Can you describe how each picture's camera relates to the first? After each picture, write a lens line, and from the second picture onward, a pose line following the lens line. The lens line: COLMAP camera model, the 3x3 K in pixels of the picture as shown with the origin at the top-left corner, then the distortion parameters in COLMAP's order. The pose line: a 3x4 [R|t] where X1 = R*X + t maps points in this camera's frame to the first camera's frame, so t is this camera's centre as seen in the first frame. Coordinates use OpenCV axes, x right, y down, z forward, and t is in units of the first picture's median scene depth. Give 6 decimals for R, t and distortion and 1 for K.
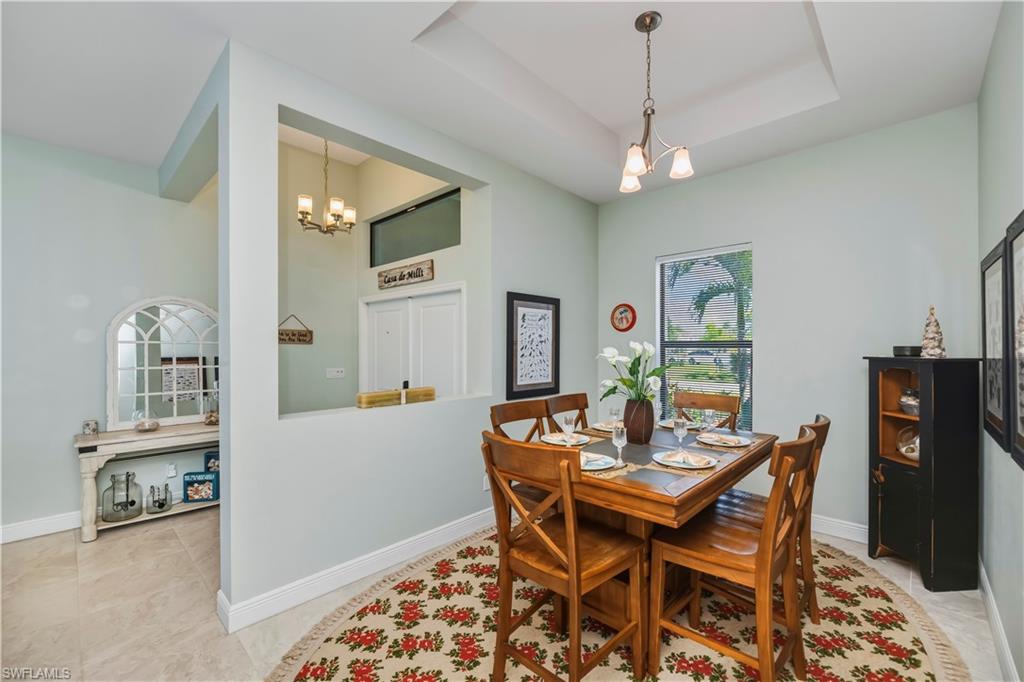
lens RADIAL K [[433.8, 0, 516.4], [0, 433.8, 347.5], [0, 0, 1]] dist [-0.000035, -0.000033]
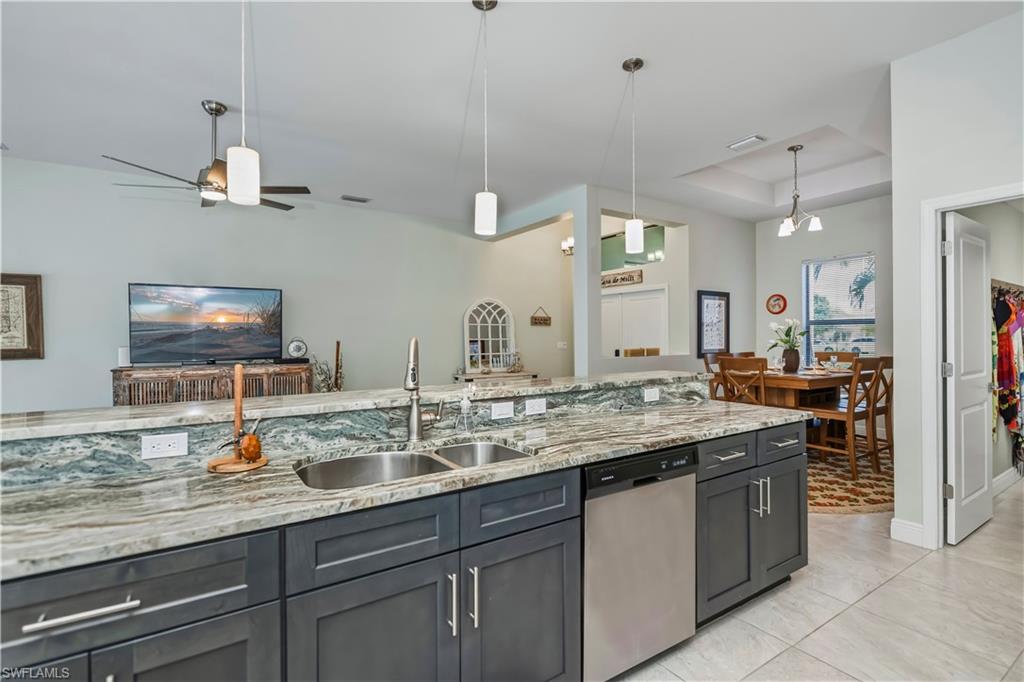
lens RADIAL K [[485.8, 0, 507.1], [0, 485.8, 336.5], [0, 0, 1]] dist [0.001219, -0.000018]
pose [[0.970371, -0.003957, -0.241589, -0.259822], [0.003157, 0.999988, -0.003700, 0.044307], [0.241600, 0.002827, 0.970372, -0.865764]]
